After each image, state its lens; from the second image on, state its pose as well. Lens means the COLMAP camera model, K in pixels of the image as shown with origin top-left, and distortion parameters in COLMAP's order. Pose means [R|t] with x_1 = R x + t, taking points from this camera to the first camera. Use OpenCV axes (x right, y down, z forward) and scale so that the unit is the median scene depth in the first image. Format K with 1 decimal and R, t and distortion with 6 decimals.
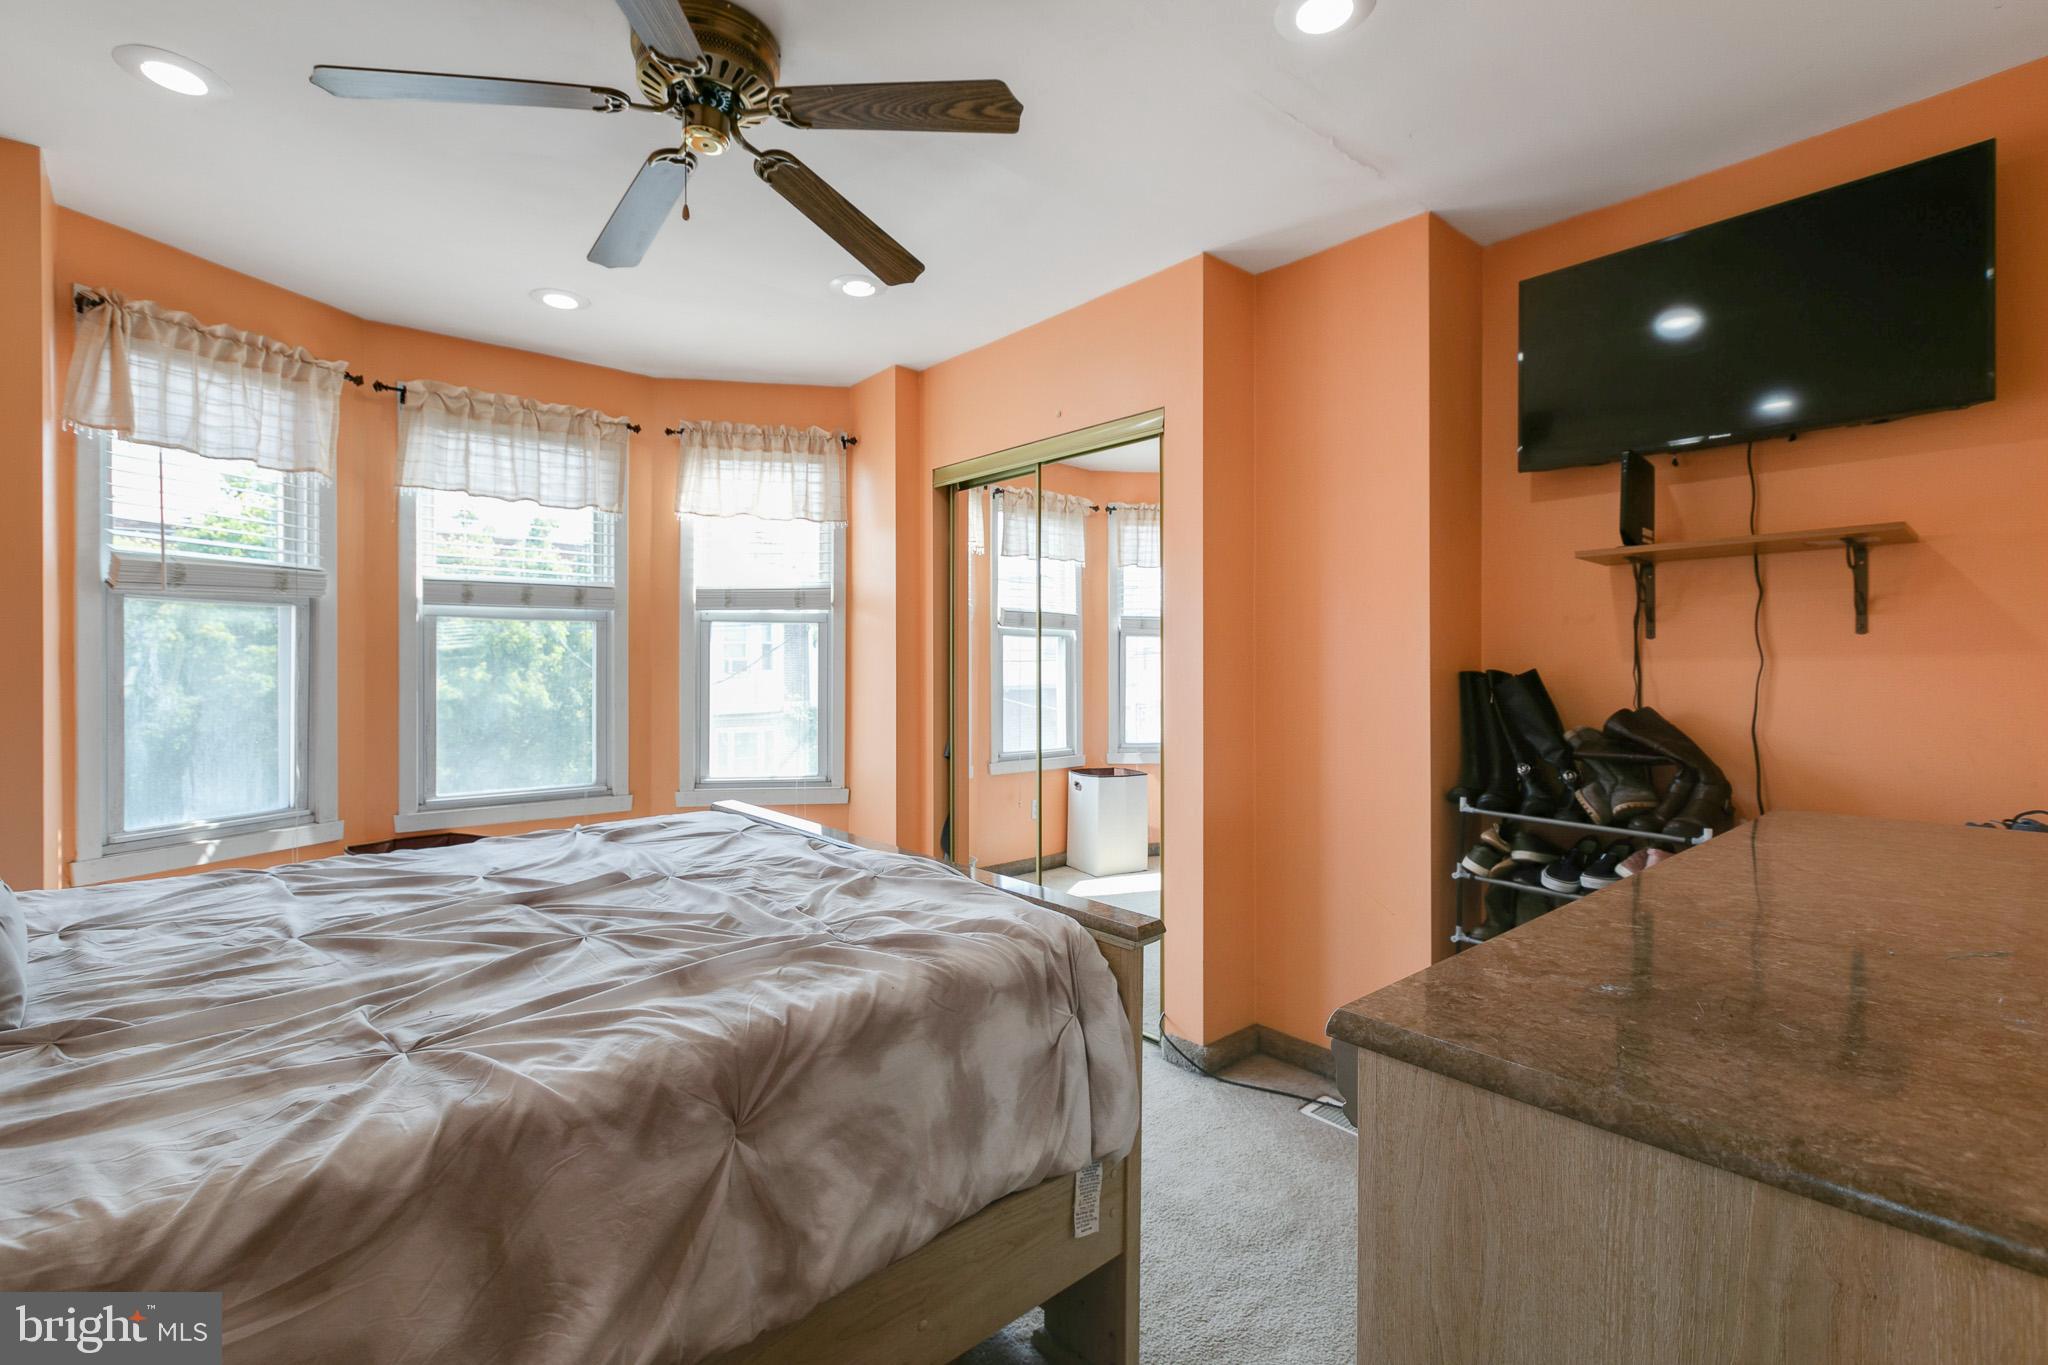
lens RADIAL K [[905.7, 0, 1028.4], [0, 905.7, 678.6], [0, 0, 1]] dist [0.000963, -0.000123]
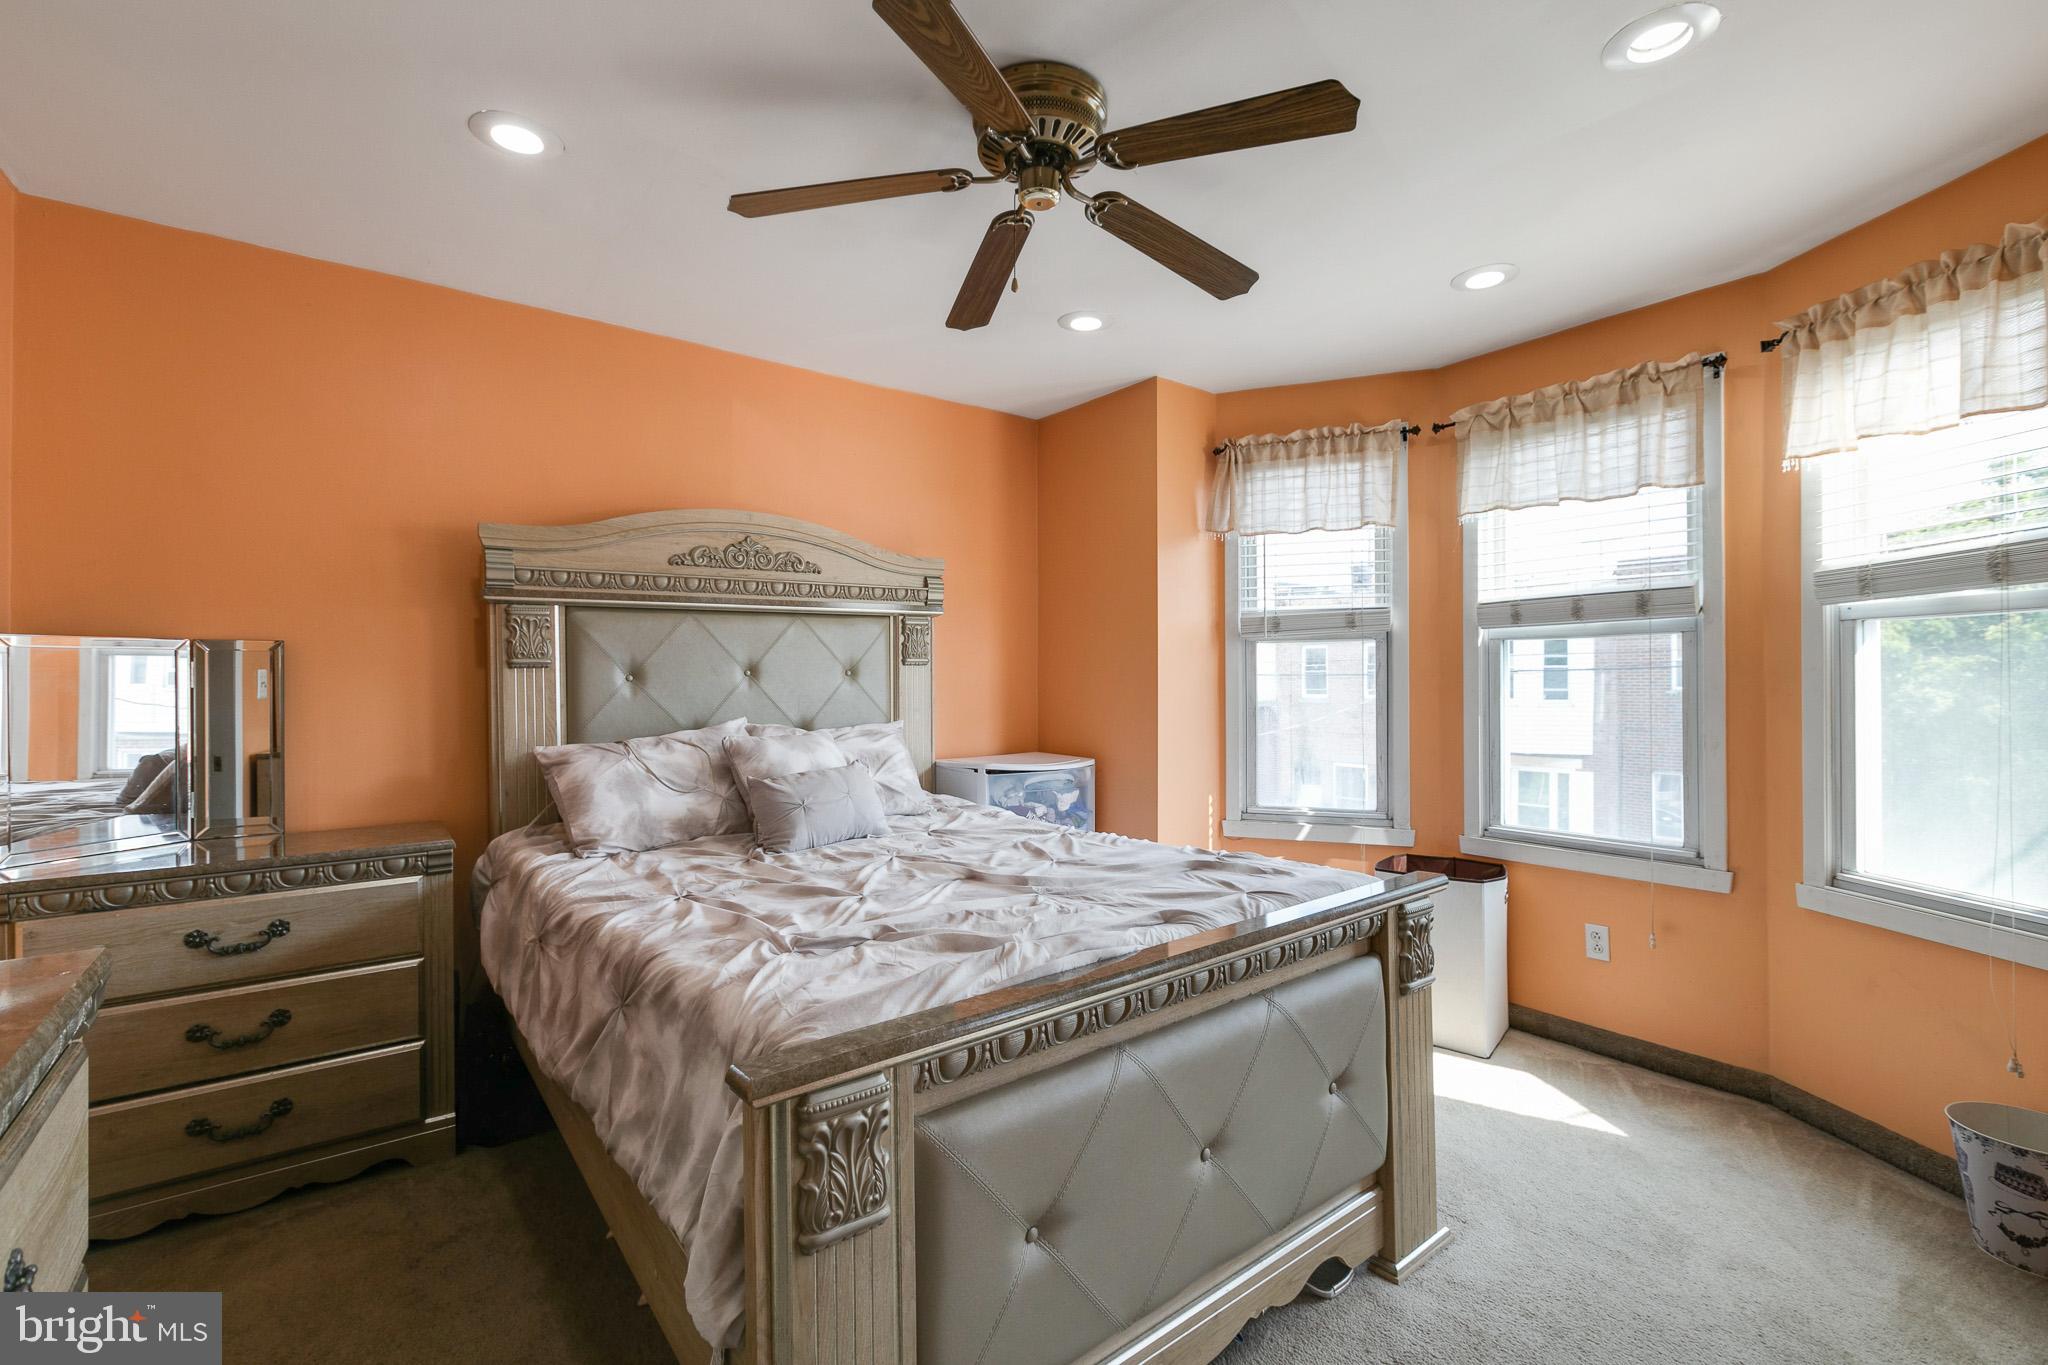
lens RADIAL K [[905.7, 0, 1028.4], [0, 905.7, 678.6], [0, 0, 1]] dist [0.000963, -0.000123]
pose [[-0.064567, -0.003951, -0.997906, 0.387108], [-0.007443, 0.999966, -0.003477, -0.021372], [0.997886, 0.007202, -0.064594, 0.609762]]
